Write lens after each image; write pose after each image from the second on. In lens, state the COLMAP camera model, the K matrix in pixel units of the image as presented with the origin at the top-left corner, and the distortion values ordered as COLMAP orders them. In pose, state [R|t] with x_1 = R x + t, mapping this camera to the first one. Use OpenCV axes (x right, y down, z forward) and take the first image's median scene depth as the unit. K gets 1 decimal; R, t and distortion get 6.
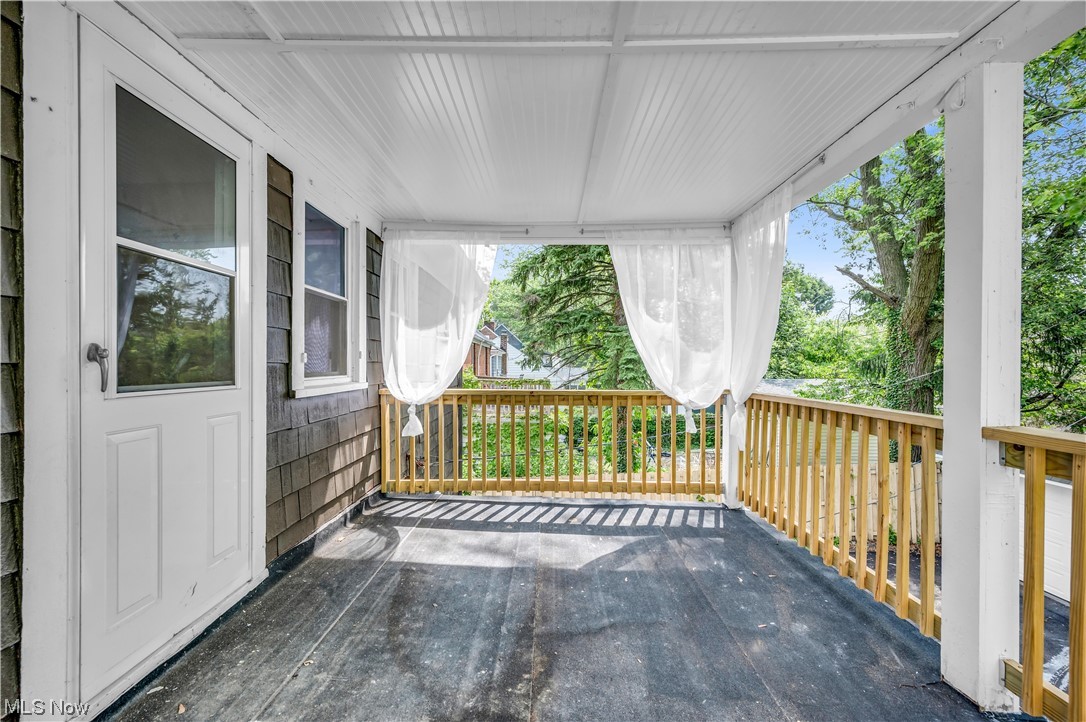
lens RADIAL K [[445.3, 0, 537.8], [0, 445.3, 363.4], [0, 0, 1]] dist [0.002647, -0.001241]
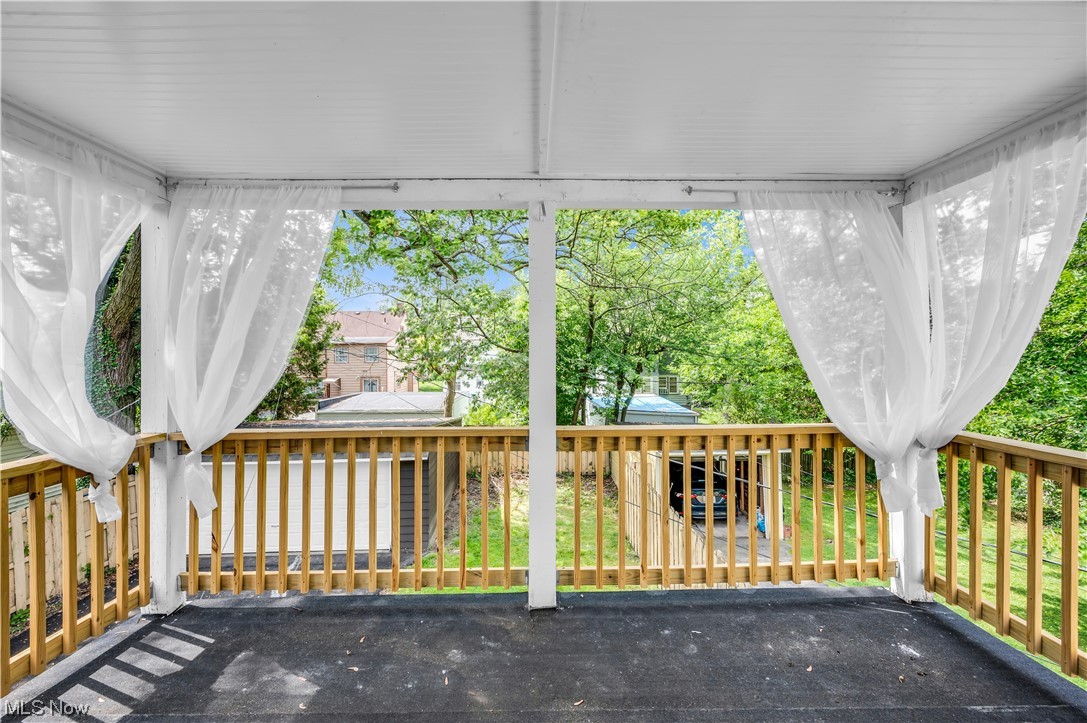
lens RADIAL K [[445.7, 0, 541.2], [0, 445.7, 357.5], [0, 0, 1]] dist [0.002647, -0.001241]
pose [[-0.045252, -0.003505, 0.998969, -0.265057], [0.006640, 0.999971, 0.003809, -0.054907], [-0.998954, 0.006806, -0.045227, 0.510919]]
